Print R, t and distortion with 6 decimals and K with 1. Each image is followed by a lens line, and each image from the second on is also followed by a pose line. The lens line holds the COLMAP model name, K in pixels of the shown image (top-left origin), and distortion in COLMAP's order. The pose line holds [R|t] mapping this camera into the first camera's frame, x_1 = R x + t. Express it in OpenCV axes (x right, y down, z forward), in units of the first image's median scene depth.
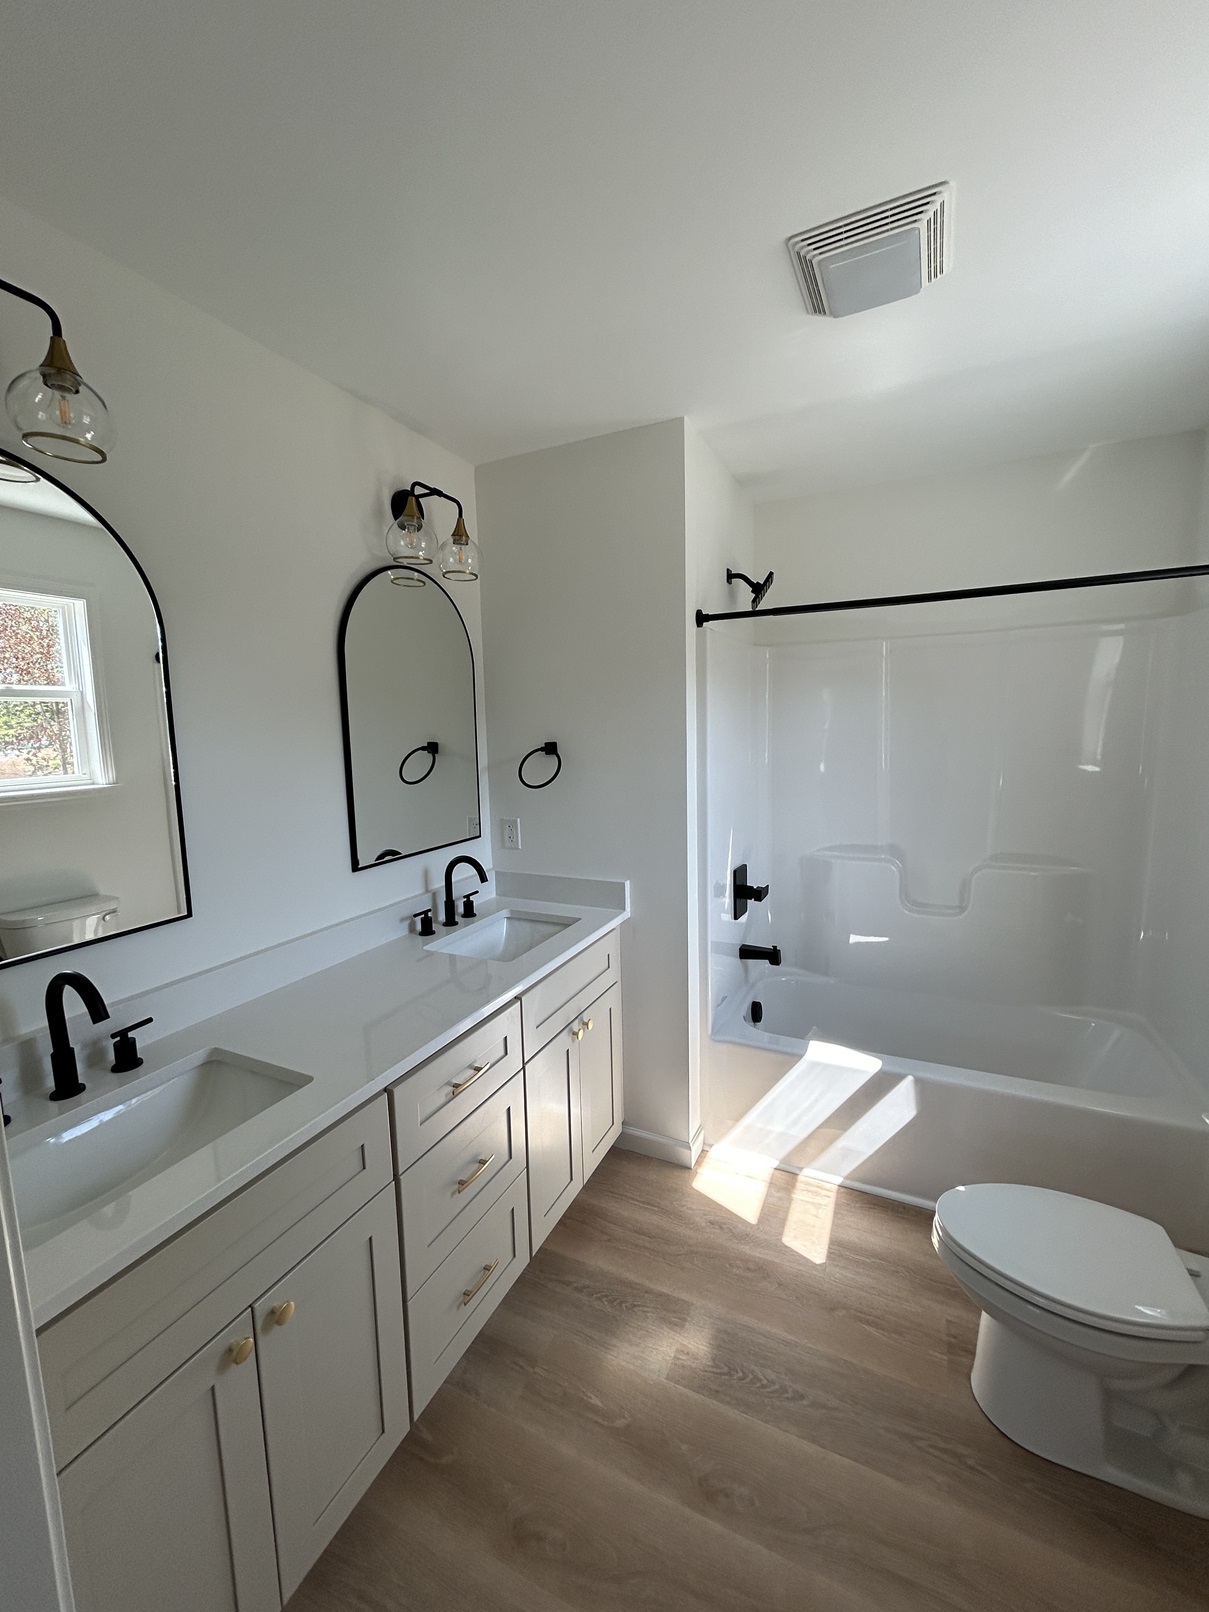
lens RADIAL K [[636.2, 0, 604.5], [0, 636.2, 806.0], [0, 0, 1]] dist [0.001936, 0.000191]
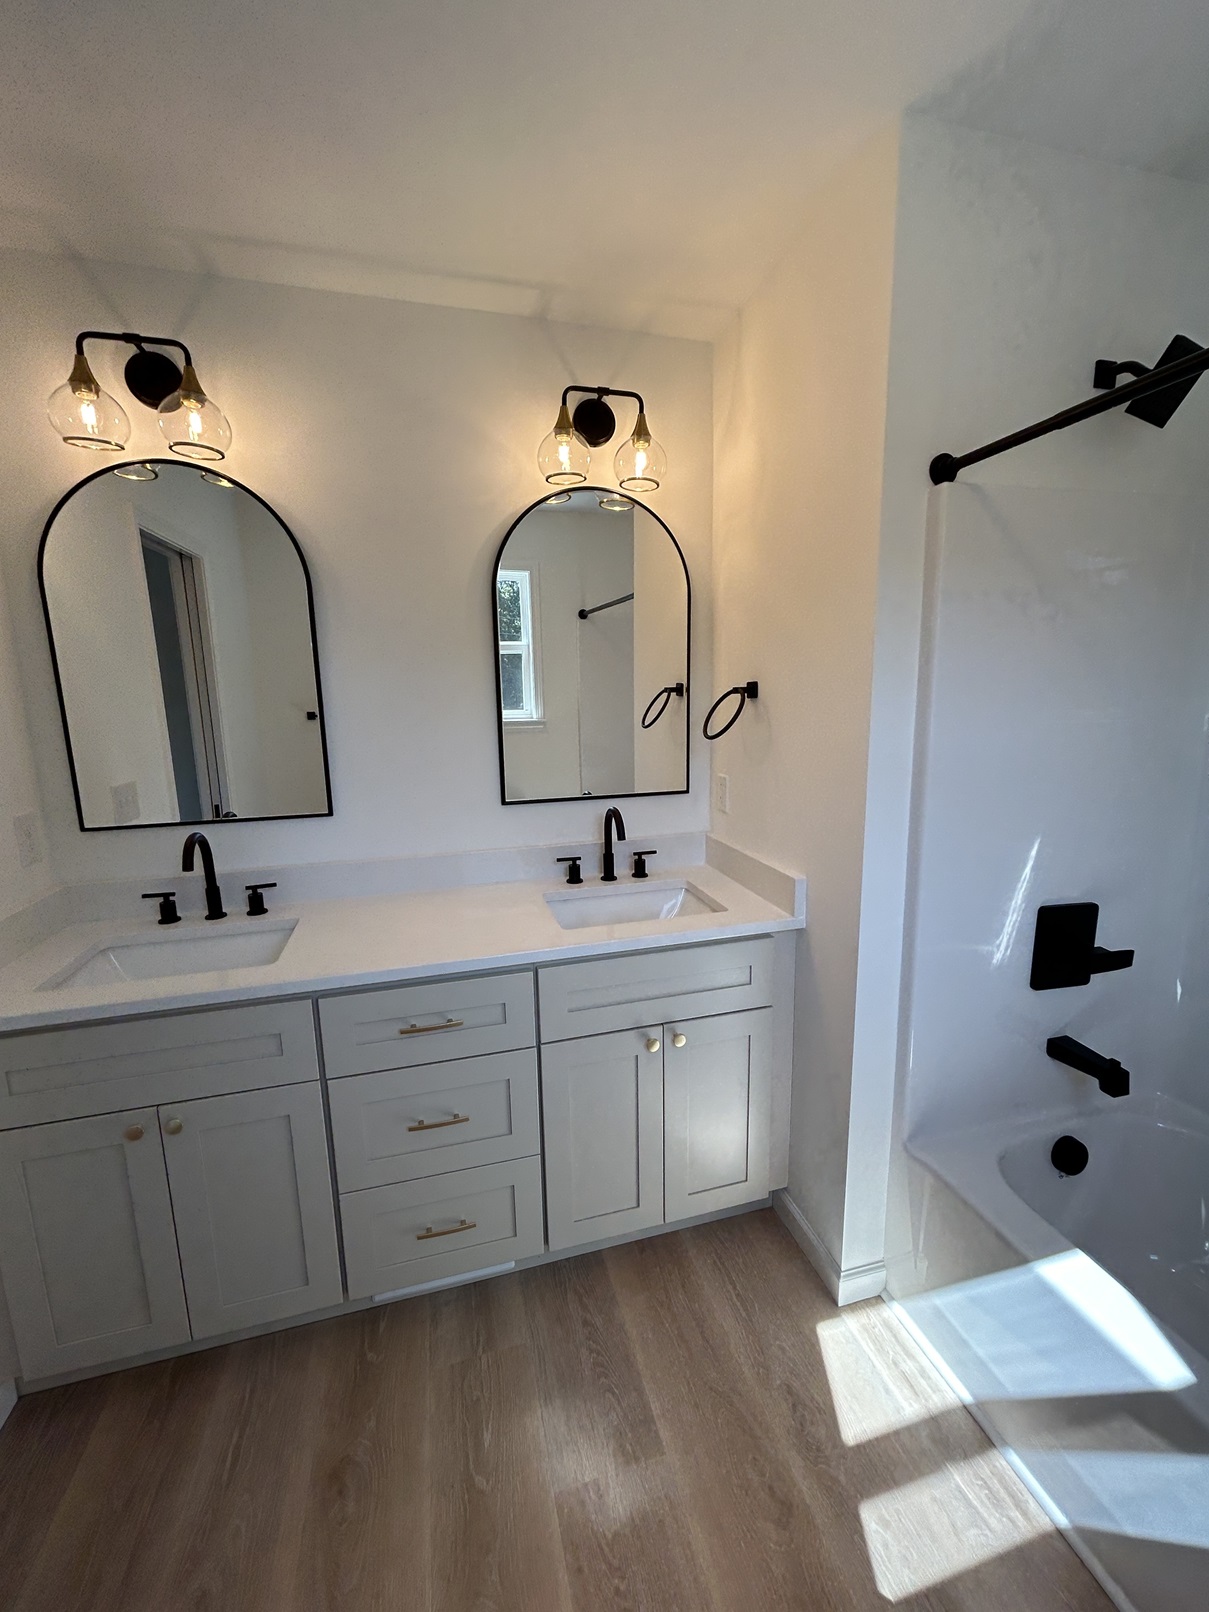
lens RADIAL K [[636.2, 0, 604.5], [0, 636.2, 806.0], [0, 0, 1]] dist [0.001936, 0.000191]
pose [[0.666893, 0.140182, -0.731849, 0.453387], [-0.090625, 0.990113, 0.107070, -0.020426], [0.739622, -0.005081, 0.673003, 0.400107]]
